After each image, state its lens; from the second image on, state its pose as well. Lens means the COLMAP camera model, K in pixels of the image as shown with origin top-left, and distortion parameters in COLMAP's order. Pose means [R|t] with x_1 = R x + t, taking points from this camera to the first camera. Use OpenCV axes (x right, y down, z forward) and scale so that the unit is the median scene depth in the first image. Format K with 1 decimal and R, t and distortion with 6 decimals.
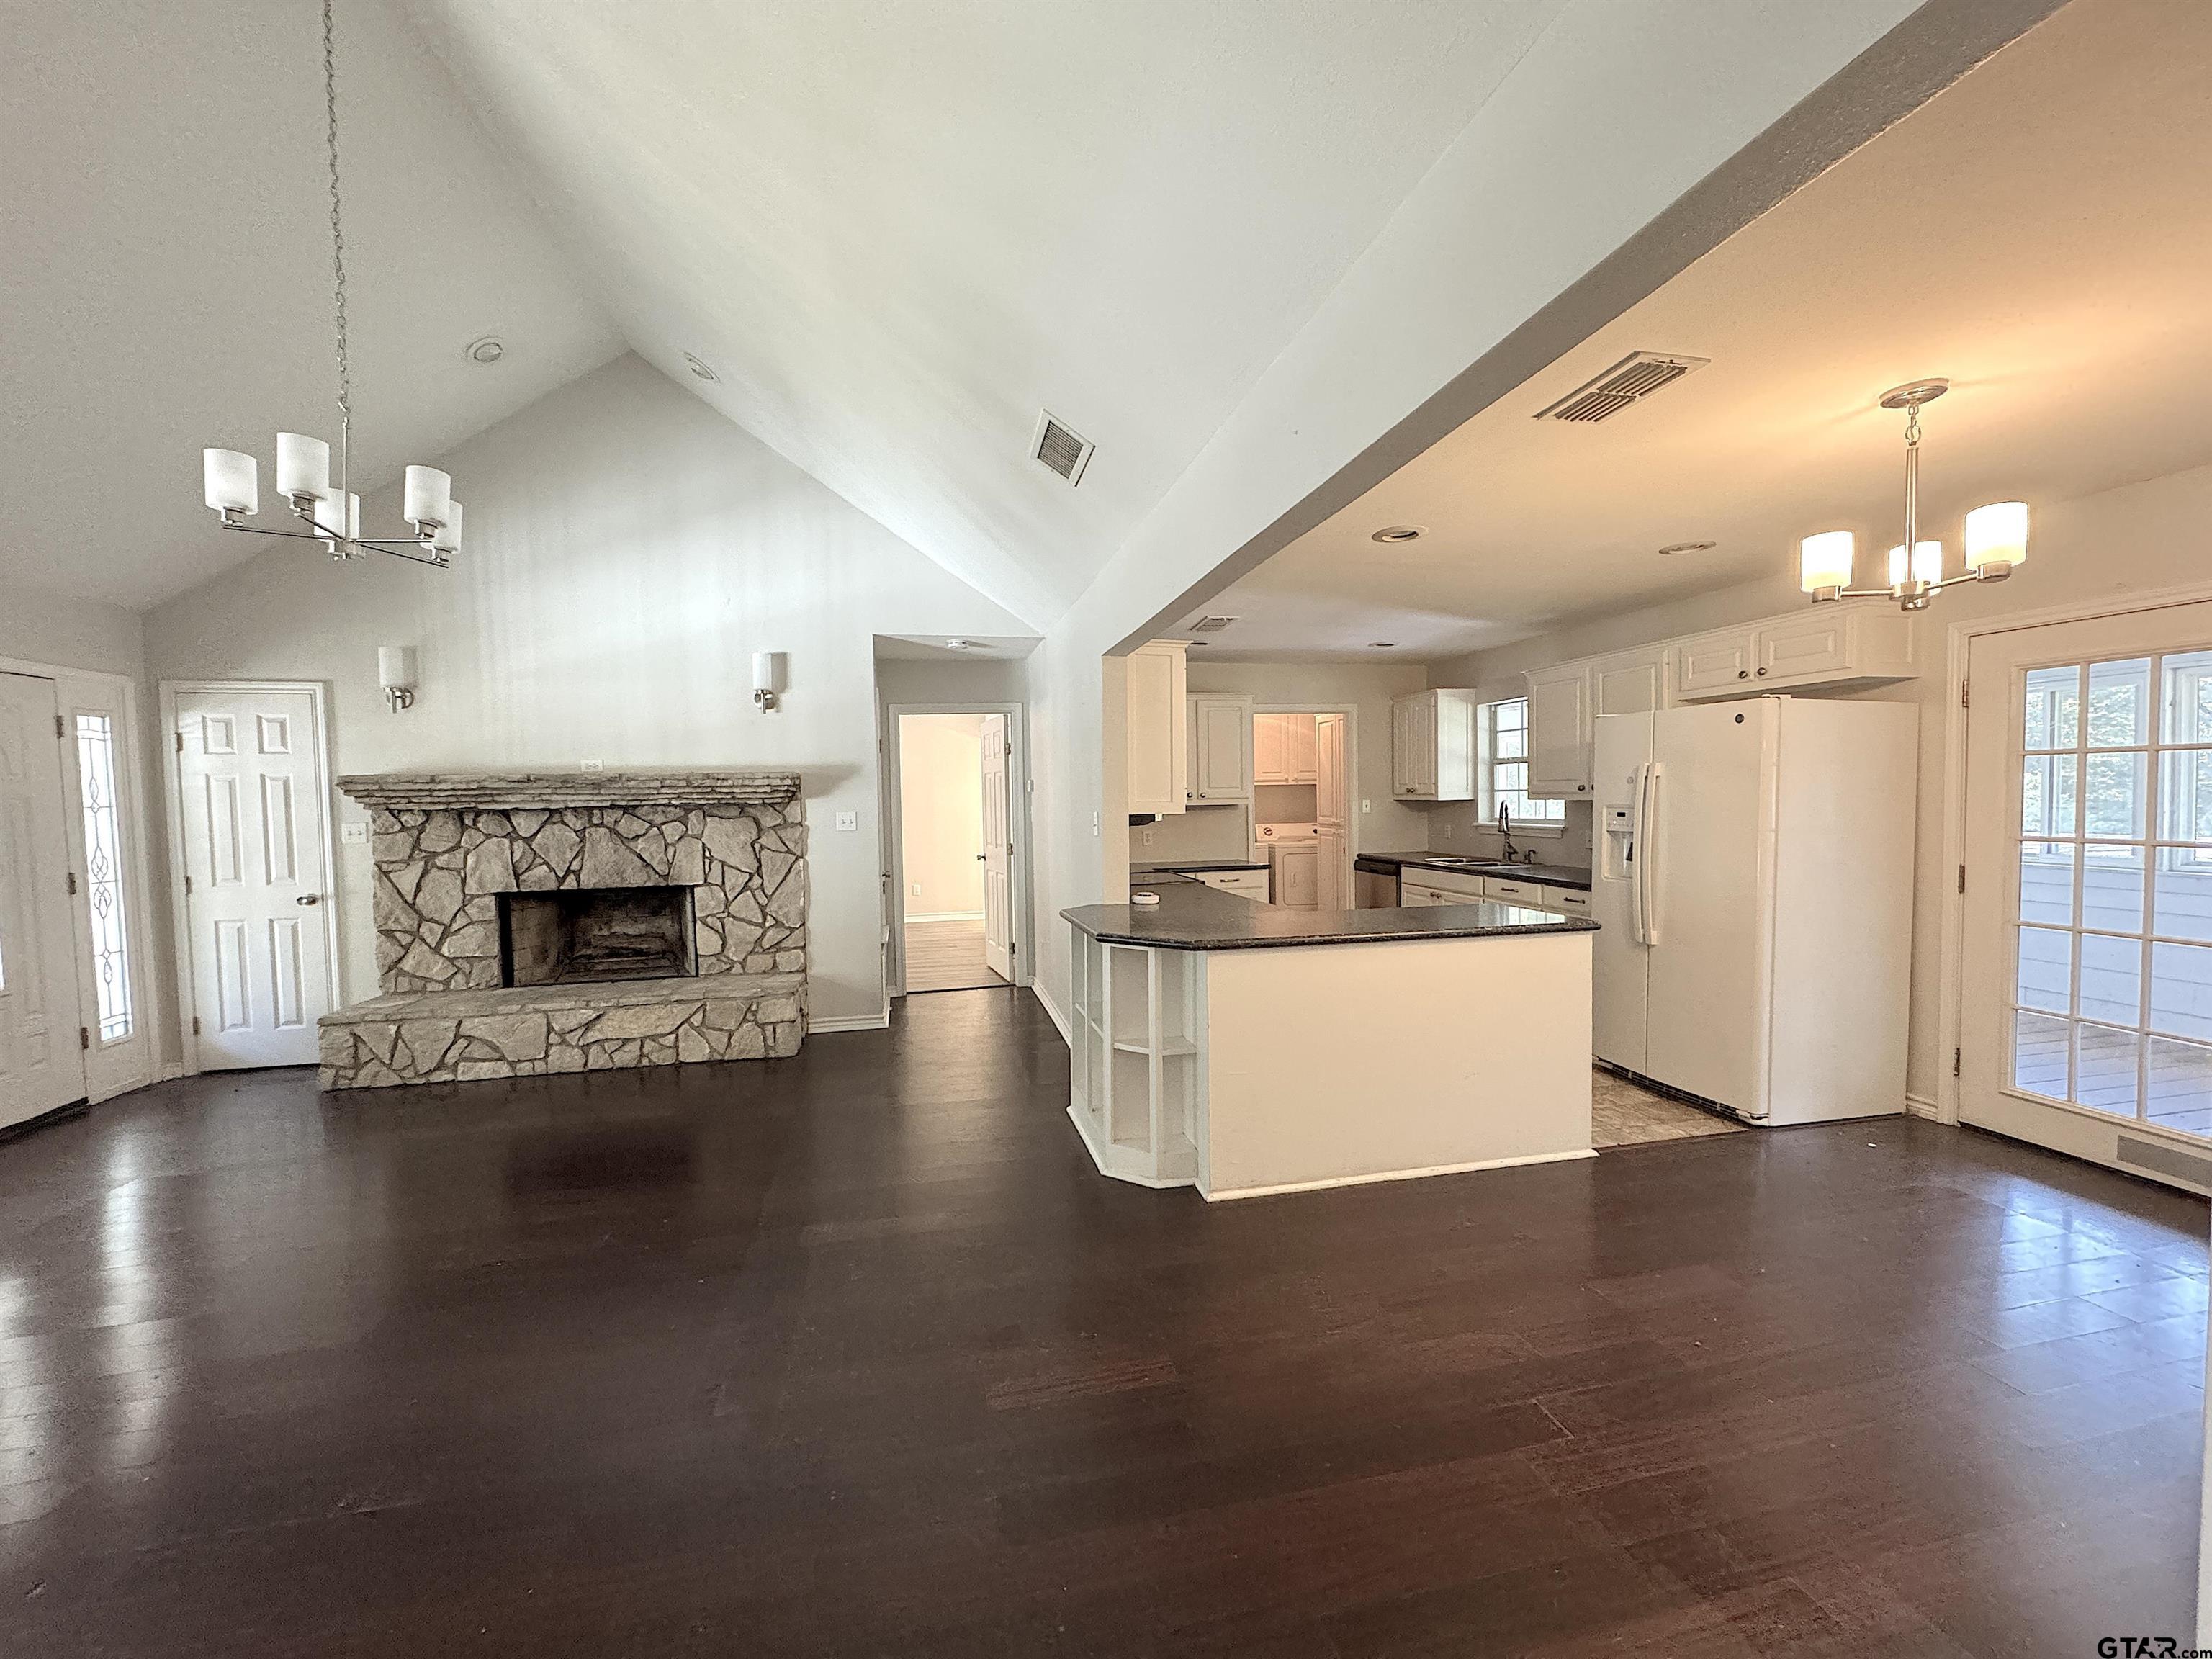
lens RADIAL K [[884.4, 0, 1108.5], [0, 884.4, 831.6], [0, 0, 1]] dist [-0.003370, 0.000491]
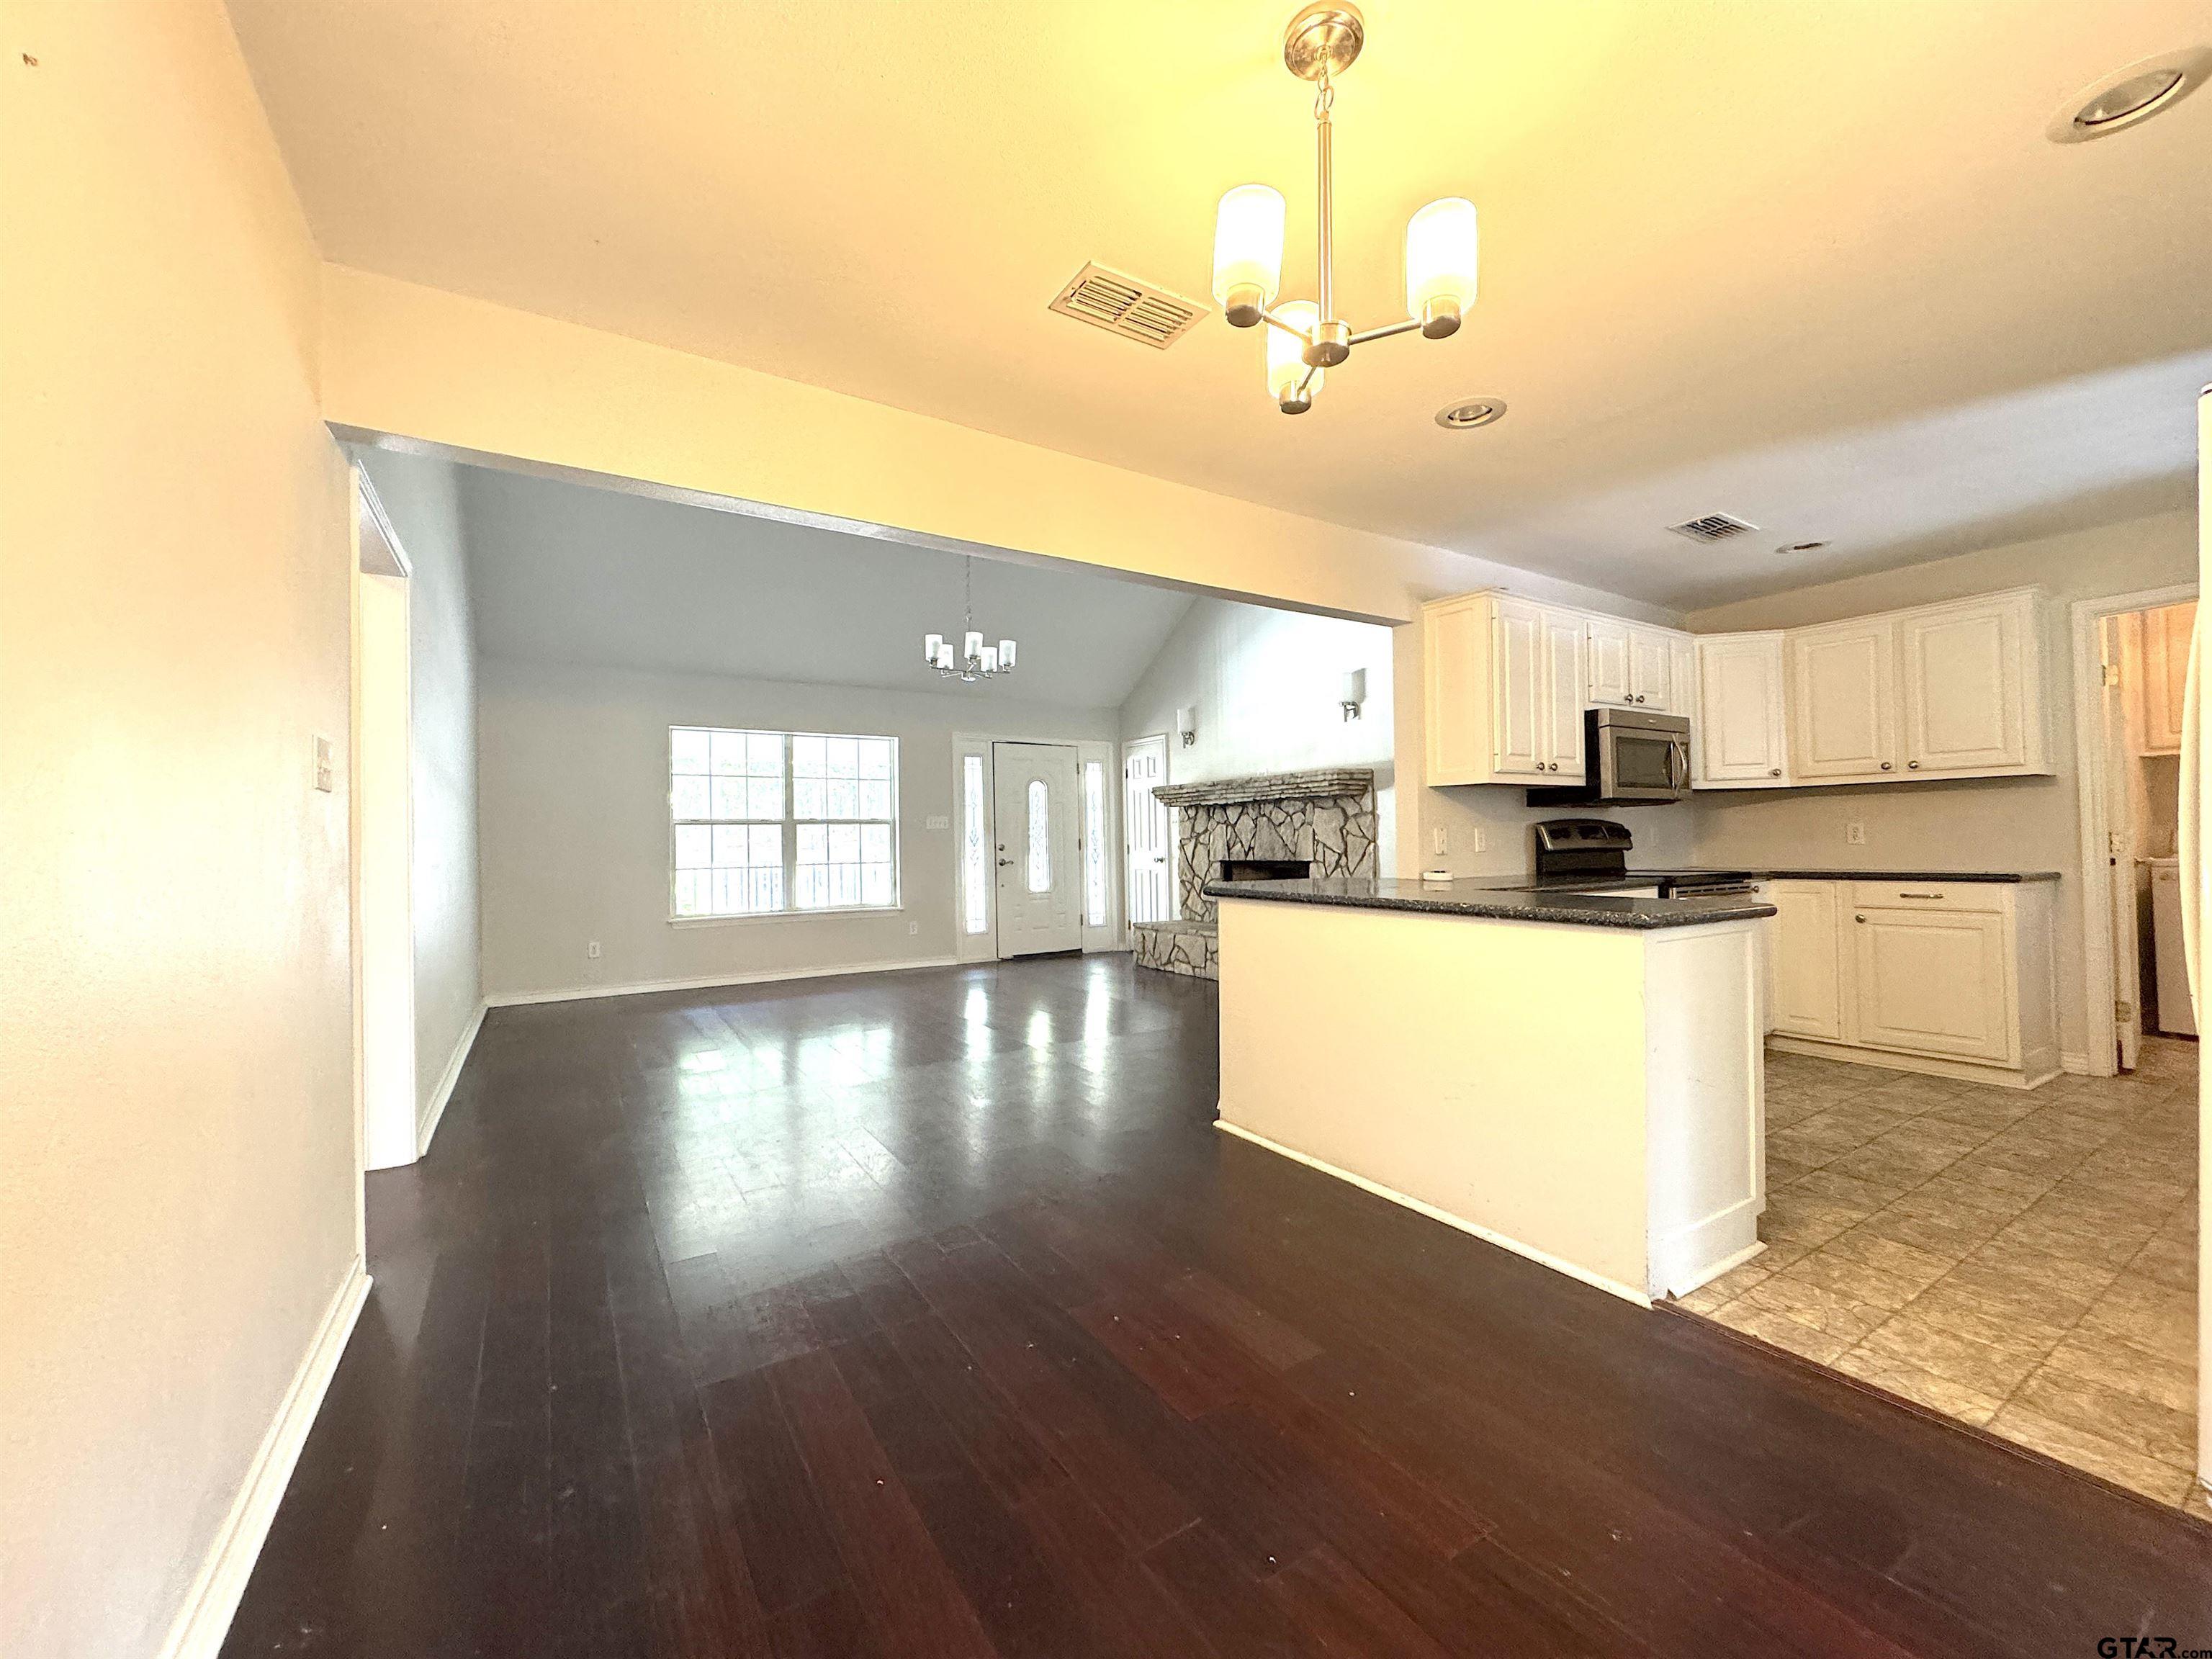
lens RADIAL K [[884.4, 0, 1098.6], [0, 884.4, 830.6], [0, 0, 1]] dist [-0.003370, 0.000491]
pose [[0.328725, -0.000755, -0.944426, 0.695910], [-0.029245, 0.999512, -0.010978, 0.041868], [0.943973, 0.031228, 0.328542, 0.307317]]
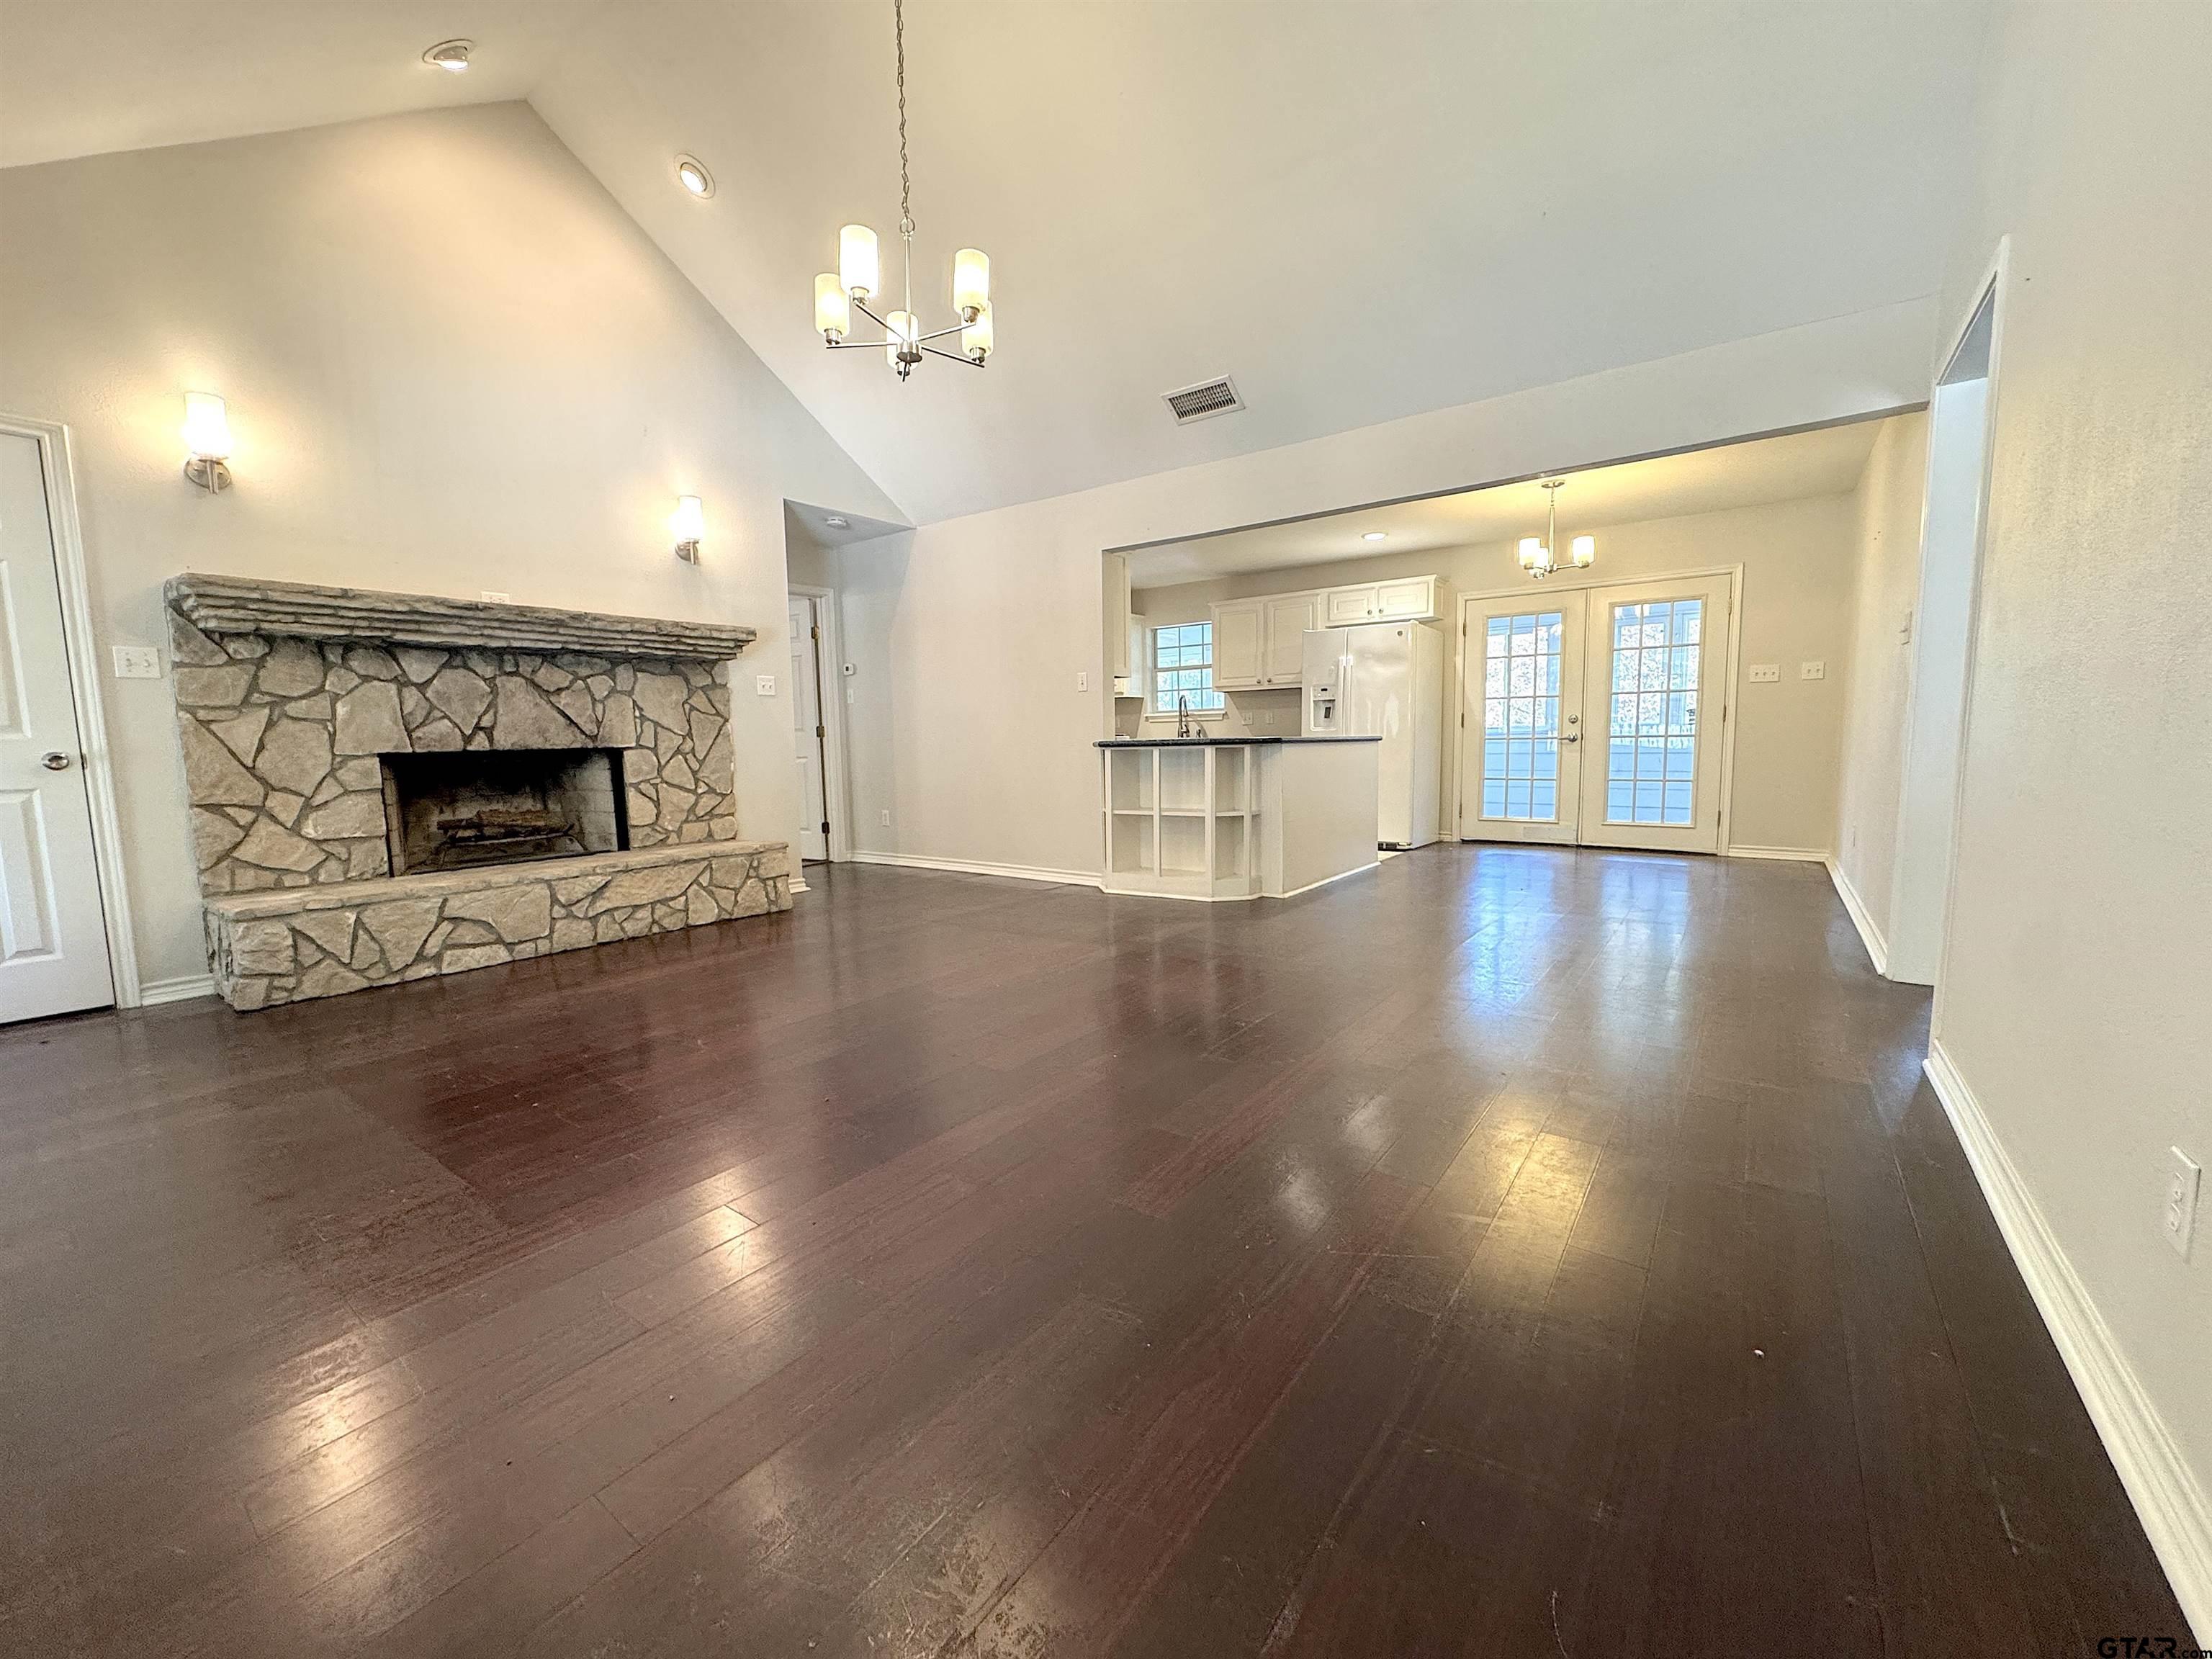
lens RADIAL K [[884.4, 0, 1110.4], [0, 884.4, 829.3], [0, 0, 1]] dist [-0.003370, 0.000491]
pose [[0.750426, -0.065664, 0.657684, -0.747938], [0.033727, 0.997561, 0.061115, 0.113067], [-0.660093, -0.023681, 0.750811, -0.006771]]
